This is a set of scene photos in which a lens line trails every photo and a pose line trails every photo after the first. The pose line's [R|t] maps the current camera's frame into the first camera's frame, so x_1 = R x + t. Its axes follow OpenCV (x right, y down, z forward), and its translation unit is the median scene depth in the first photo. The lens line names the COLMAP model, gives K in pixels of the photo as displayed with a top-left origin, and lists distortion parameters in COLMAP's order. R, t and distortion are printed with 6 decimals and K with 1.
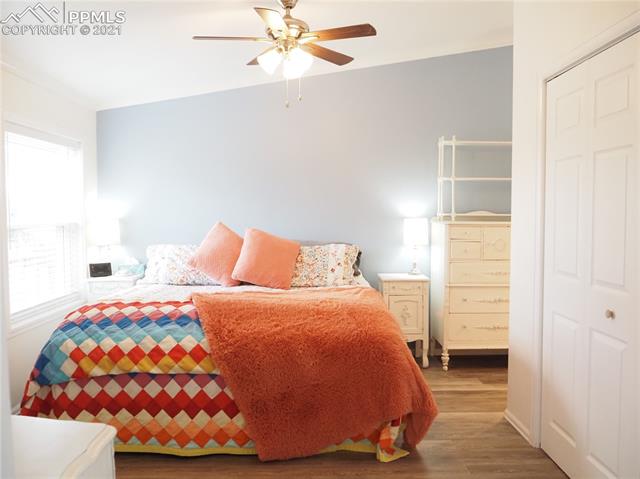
lens RADIAL K [[558.9, 0, 320.0], [0, 558.9, 239.1], [0, 0, 1]] dist [0.001068, 0.000238]
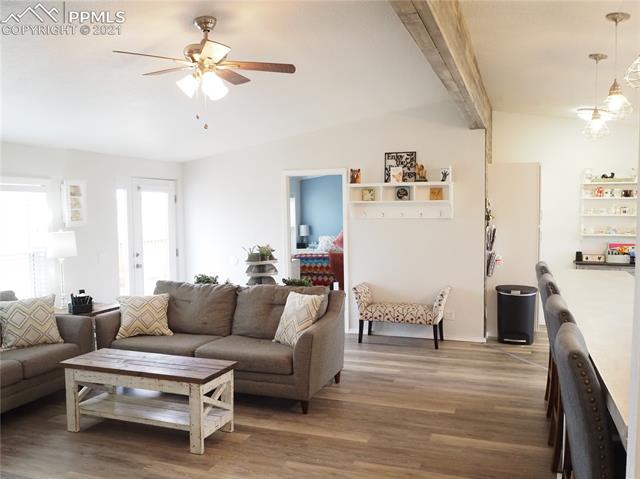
lens RADIAL K [[558.9, 0, 319.9], [0, 558.9, 240.5], [0, 0, 1]] dist [0.001068, 0.000238]
pose [[0.932619, 0.004713, -0.360832, 0.929648], [-0.002337, 0.999973, 0.007022, 0.018981], [0.360855, -0.005706, 0.932605, -2.090652]]
